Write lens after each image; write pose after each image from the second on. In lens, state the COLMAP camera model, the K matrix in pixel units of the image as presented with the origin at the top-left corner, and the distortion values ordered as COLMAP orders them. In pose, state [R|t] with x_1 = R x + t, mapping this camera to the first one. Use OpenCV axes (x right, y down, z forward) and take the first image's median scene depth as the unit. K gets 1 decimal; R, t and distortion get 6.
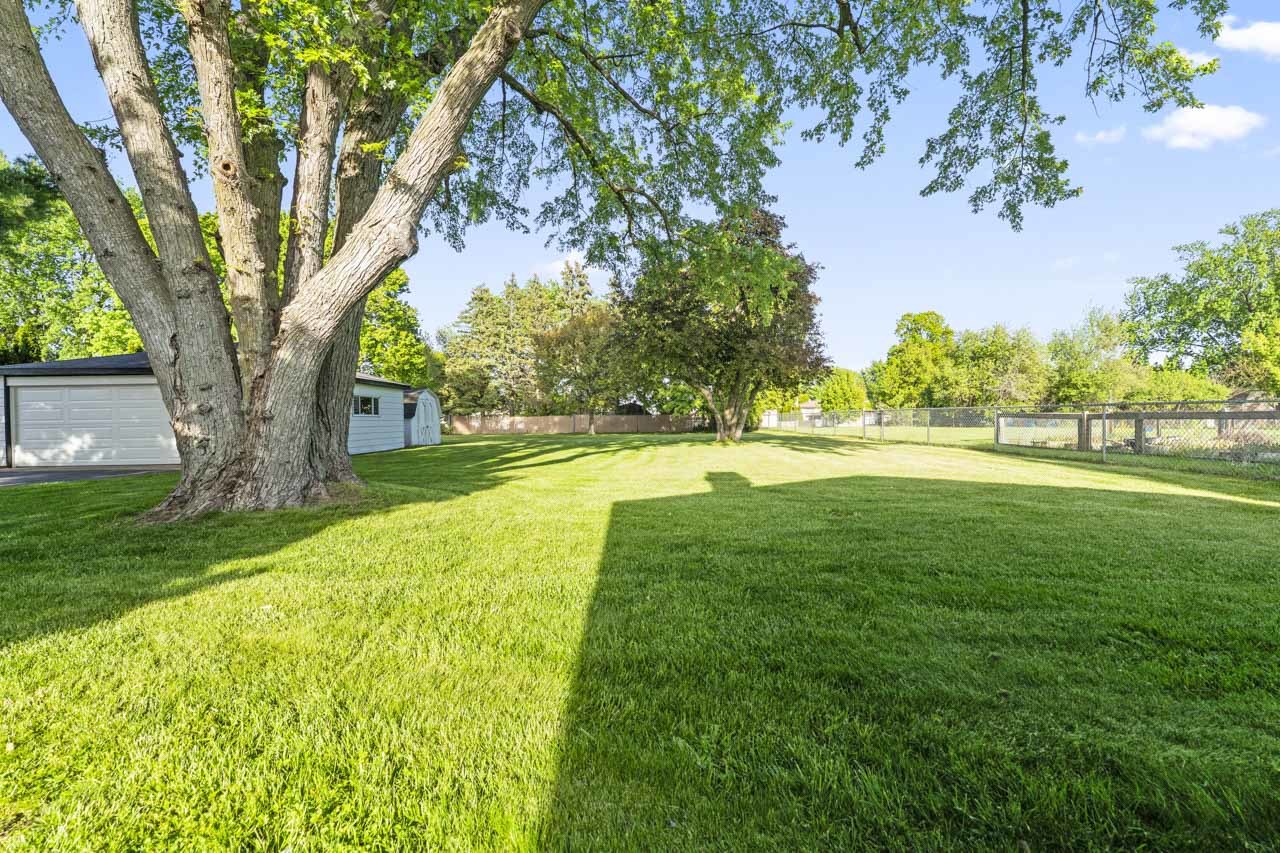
lens RADIAL K [[528.4, 0, 645.7], [0, 528.4, 427.0], [0, 0, 1]] dist [-0.002751, 0.000089]
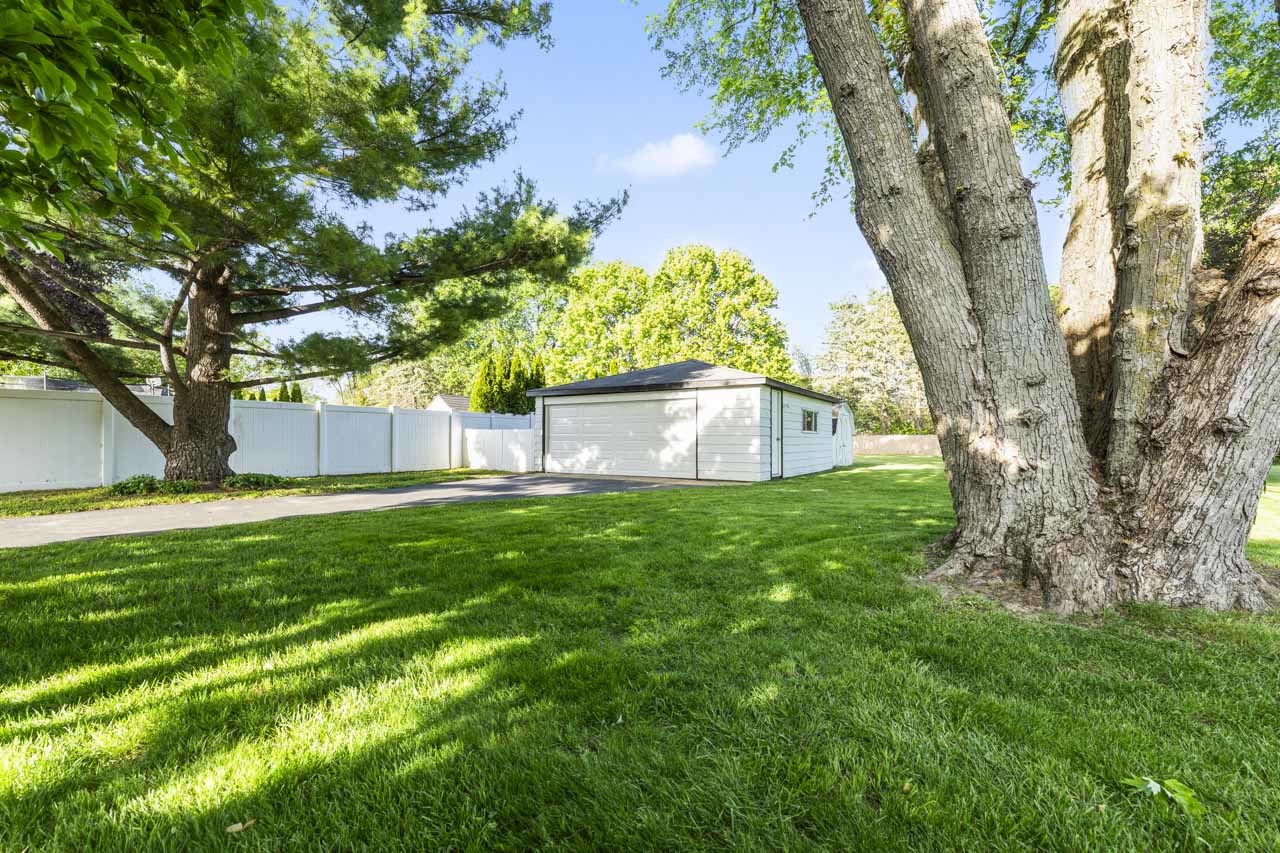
lens RADIAL K [[528.4, 0, 632.1], [0, 528.4, 427.7], [0, 0, 1]] dist [-0.002751, 0.000089]
pose [[0.836638, 0.003839, -0.547742, -0.380253], [-0.022047, 0.999401, -0.026671, 0.002082], [0.547312, 0.034390, 0.836222, 0.101672]]
